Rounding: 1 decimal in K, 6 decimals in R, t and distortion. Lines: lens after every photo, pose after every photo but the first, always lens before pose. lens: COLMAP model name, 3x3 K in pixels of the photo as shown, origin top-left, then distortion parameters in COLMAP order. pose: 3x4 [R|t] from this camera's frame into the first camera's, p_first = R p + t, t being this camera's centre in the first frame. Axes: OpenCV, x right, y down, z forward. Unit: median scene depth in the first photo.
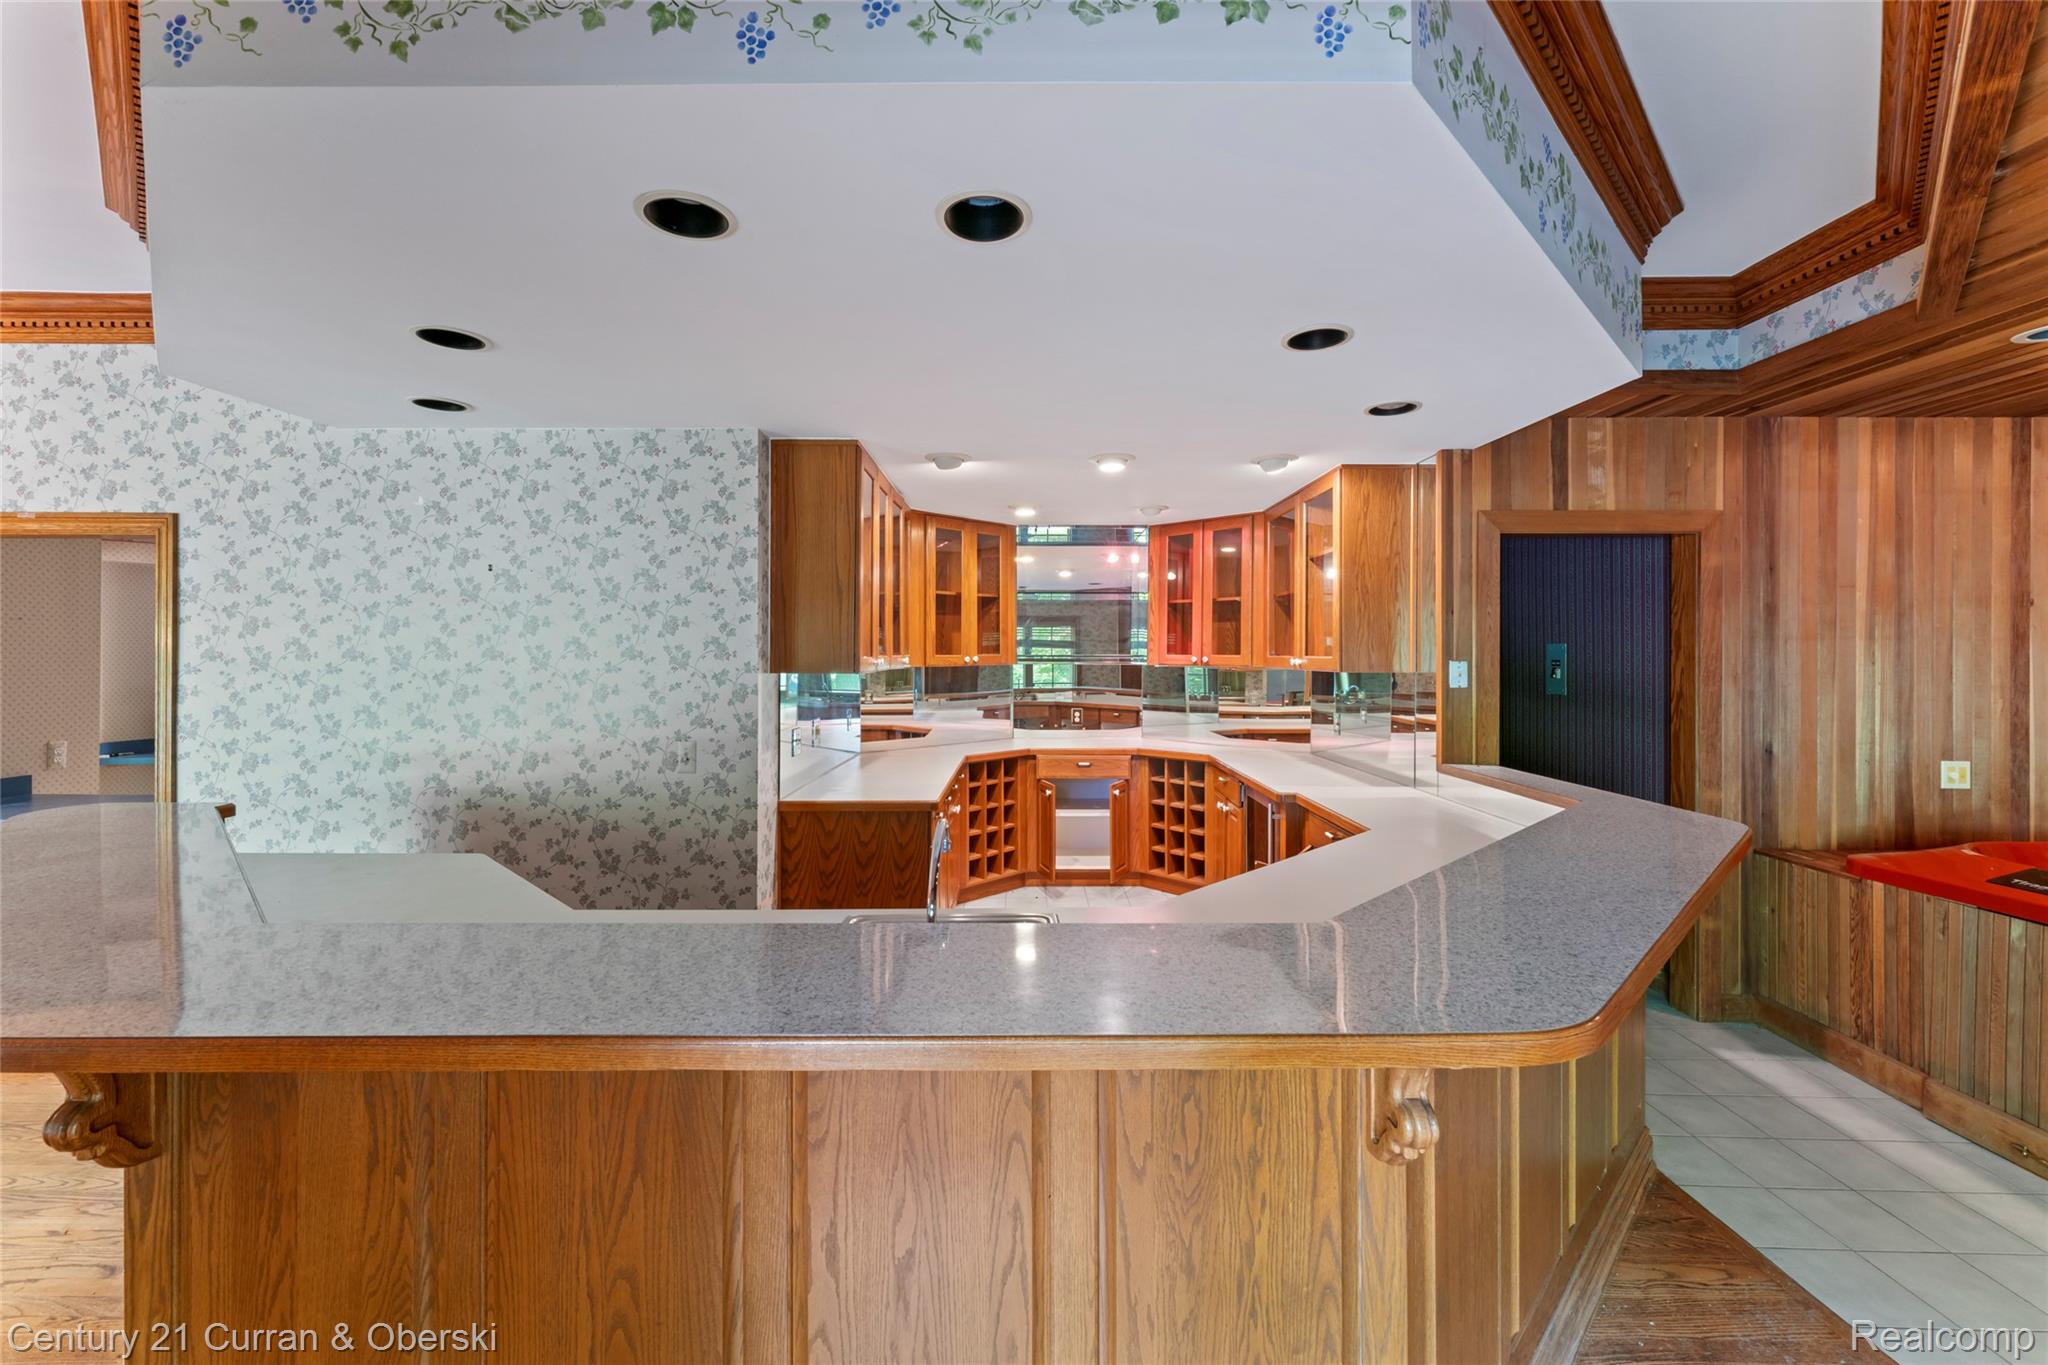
lens RADIAL K [[814.3, 0, 678.7], [0, 814.3, 658.9], [0, 0, 1]] dist [-0.006022, -0.000062]
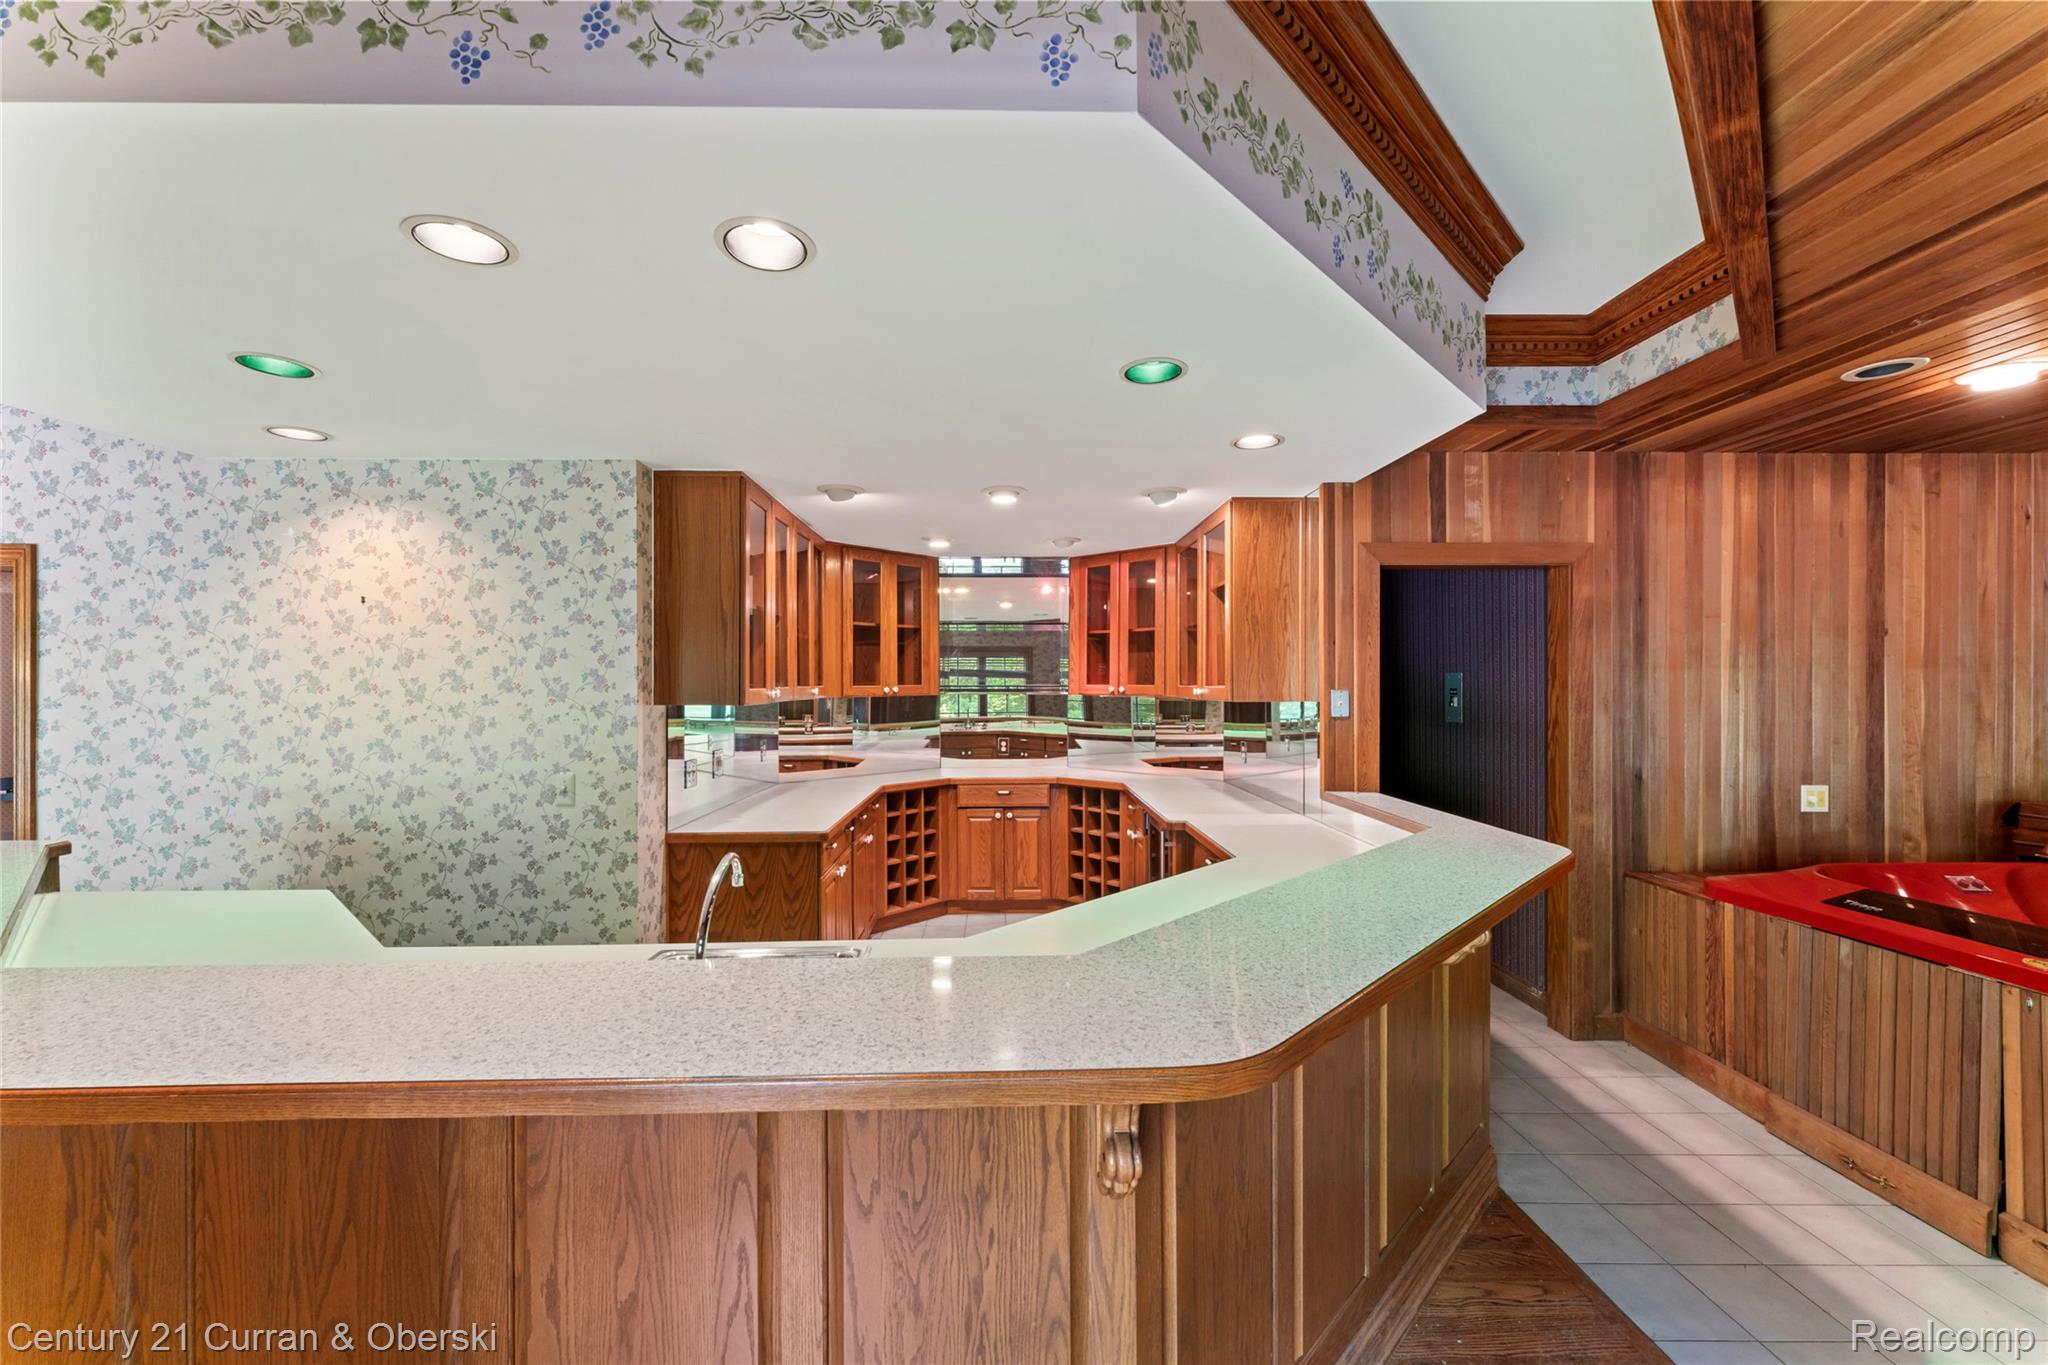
lens RADIAL K [[814.3, 0, 665.0], [0, 814.3, 691.8], [0, 0, 1]] dist [-0.006022, -0.000062]
pose [[0.999584, -0.003450, 0.028632, 0.118096], [0.003372, 0.999990, 0.002772, -0.001763], [-0.028641, -0.002674, 0.999586, 0.006390]]
